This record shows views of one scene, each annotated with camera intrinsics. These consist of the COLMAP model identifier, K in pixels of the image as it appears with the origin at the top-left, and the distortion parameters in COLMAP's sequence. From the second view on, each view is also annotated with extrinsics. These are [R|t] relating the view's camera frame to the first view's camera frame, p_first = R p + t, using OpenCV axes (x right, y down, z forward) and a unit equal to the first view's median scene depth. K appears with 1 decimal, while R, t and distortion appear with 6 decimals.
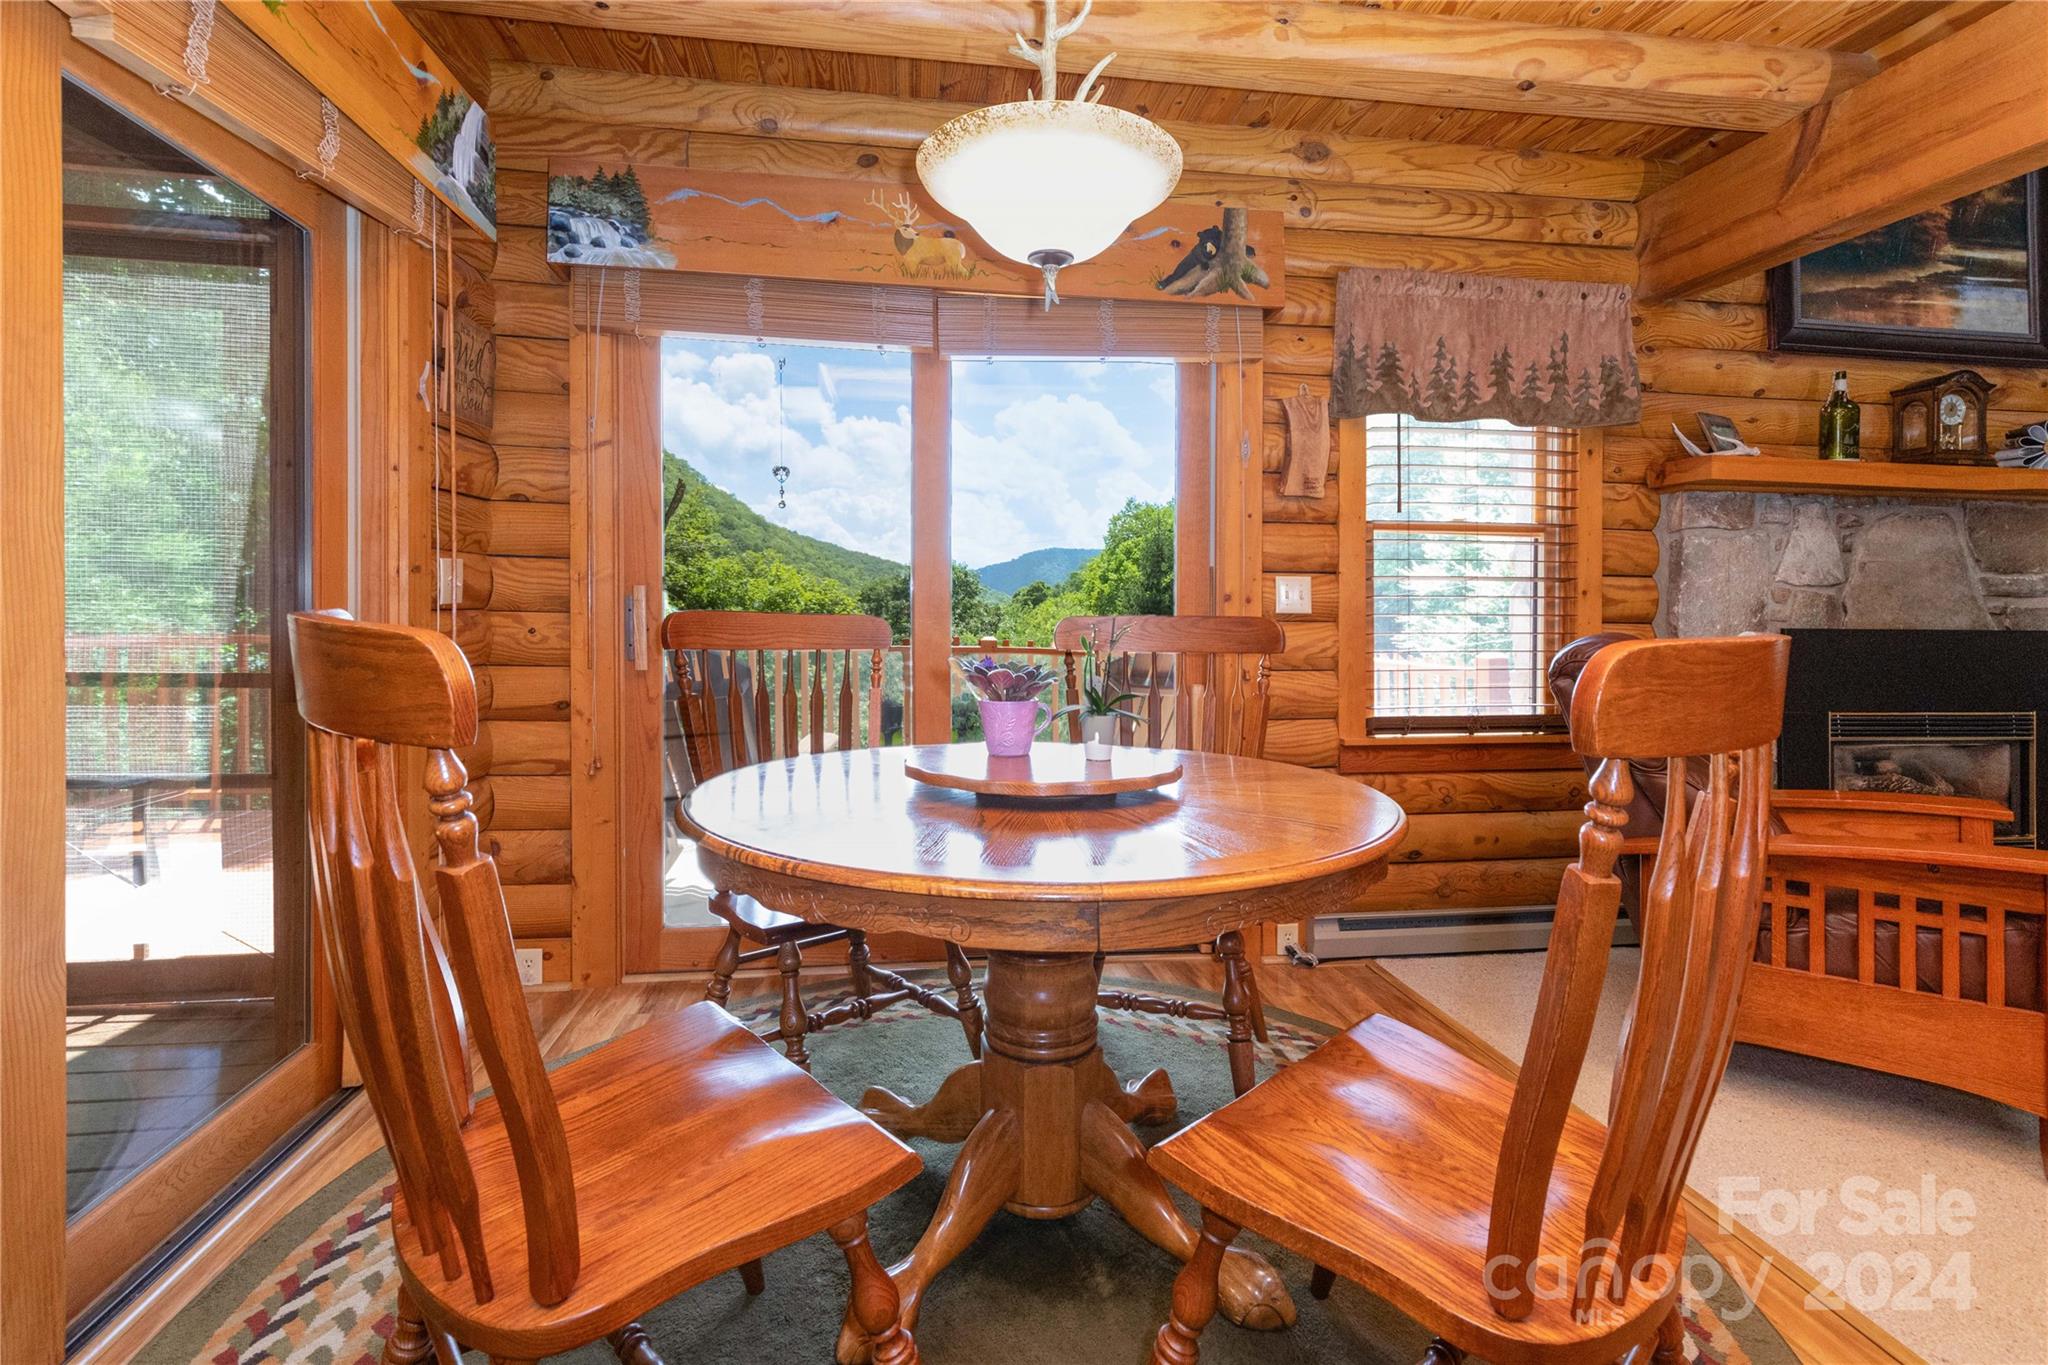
lens RADIAL K [[935.5, 0, 1046.4], [0, 935.5, 628.2], [0, 0, 1]] dist [0.000141, -0.000162]
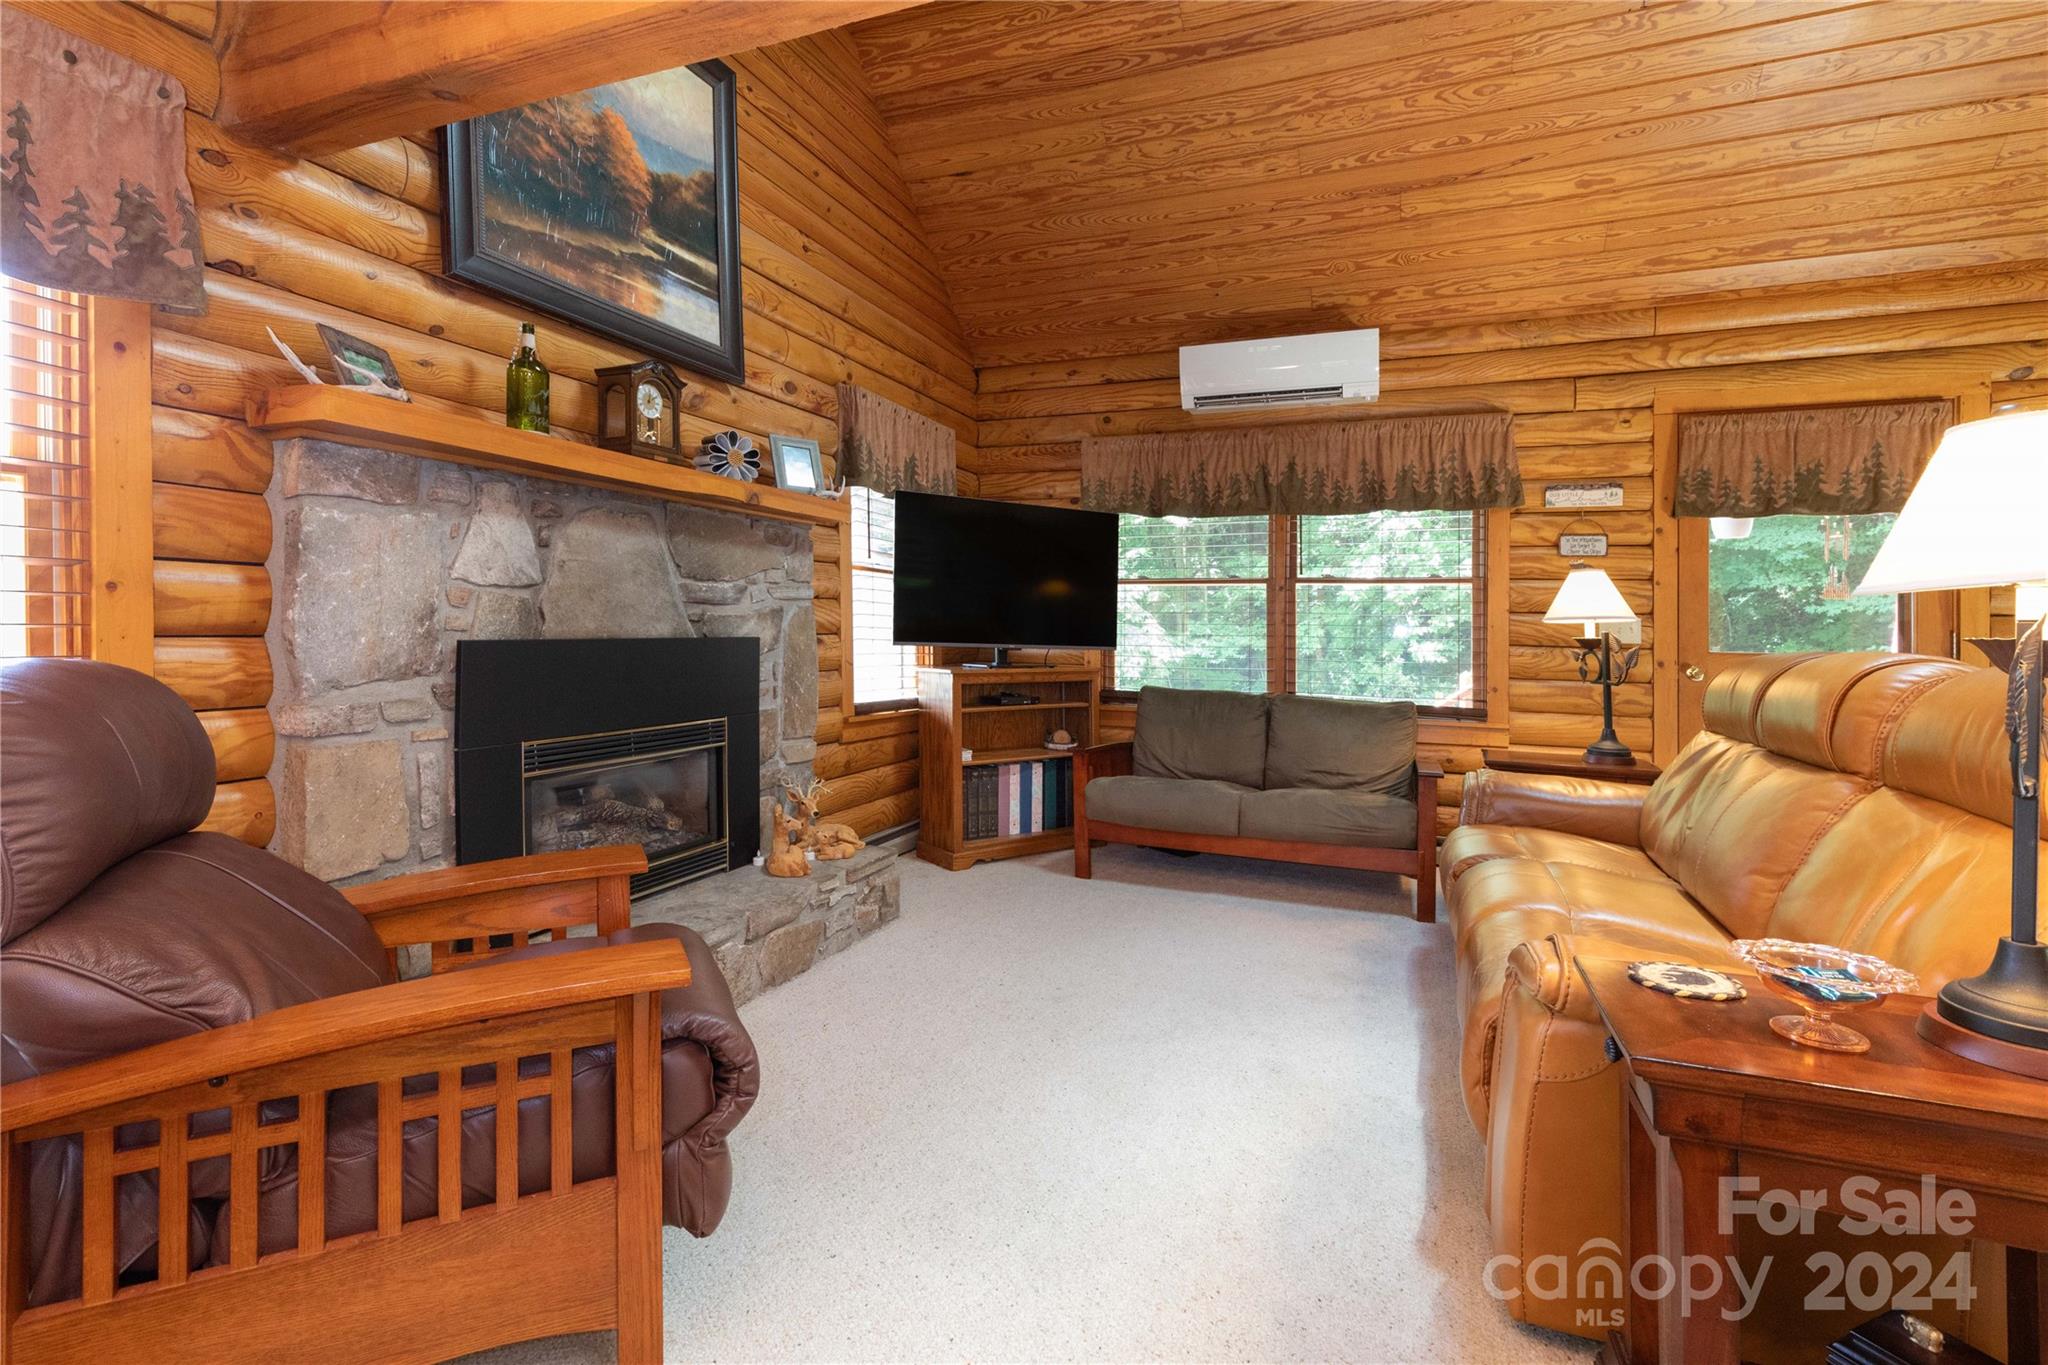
lens RADIAL K [[935.5, 0, 1039.2], [0, 935.5, 626.2], [0, 0, 1]] dist [0.000141, -0.000162]
pose [[0.493625, -0.005481, 0.869658, 0.350458], [0.012325, 0.999924, -0.000694, -0.004923], [-0.869588, 0.011062, 0.493655, 0.207534]]
